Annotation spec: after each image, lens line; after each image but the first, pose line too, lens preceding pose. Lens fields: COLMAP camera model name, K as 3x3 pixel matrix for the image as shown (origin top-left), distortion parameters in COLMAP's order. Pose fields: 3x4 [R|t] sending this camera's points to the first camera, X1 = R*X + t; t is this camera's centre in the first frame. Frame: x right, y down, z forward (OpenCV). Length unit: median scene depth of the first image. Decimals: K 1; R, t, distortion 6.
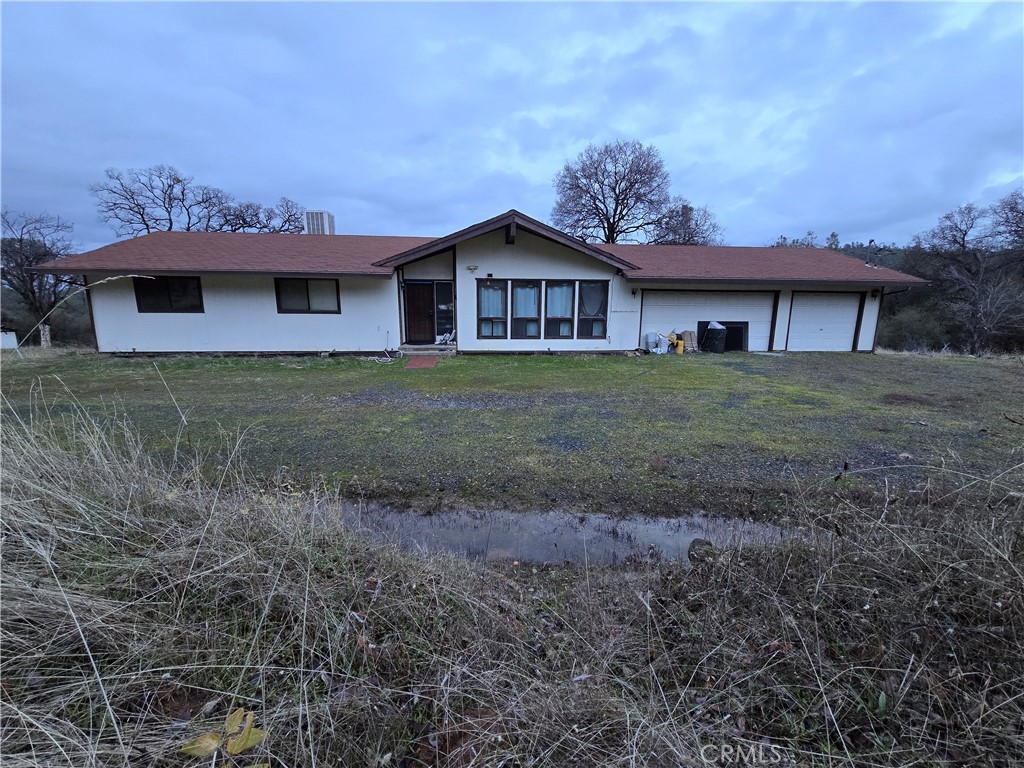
lens RADIAL K [[413.9, 0, 515.6], [0, 413.9, 388.1], [0, 0, 1]] dist [0.000288, -0.000013]
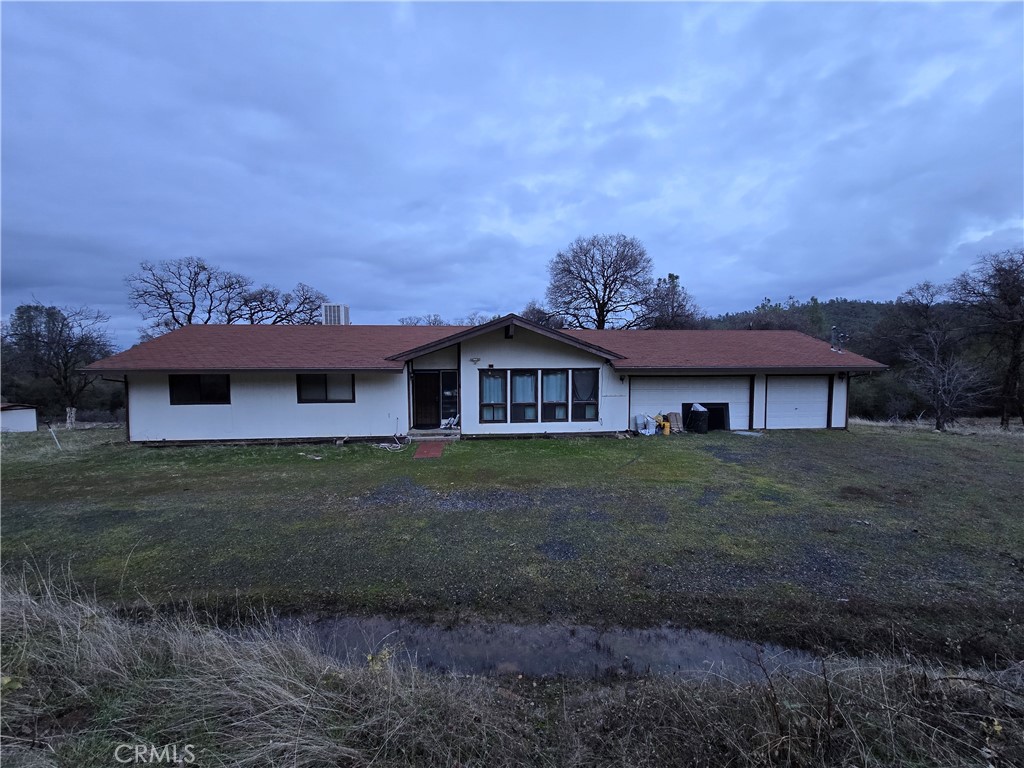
lens RADIAL K [[419.3, 0, 515.4], [0, 419.3, 383.7], [0, 0, 1]] dist [0.000324, -0.000753]
pose [[0.999920, -0.011828, 0.004401, -0.002378], [0.012302, 0.991373, -0.130494, -0.078606], [-0.002820, 0.130538, 0.991439, -0.105626]]
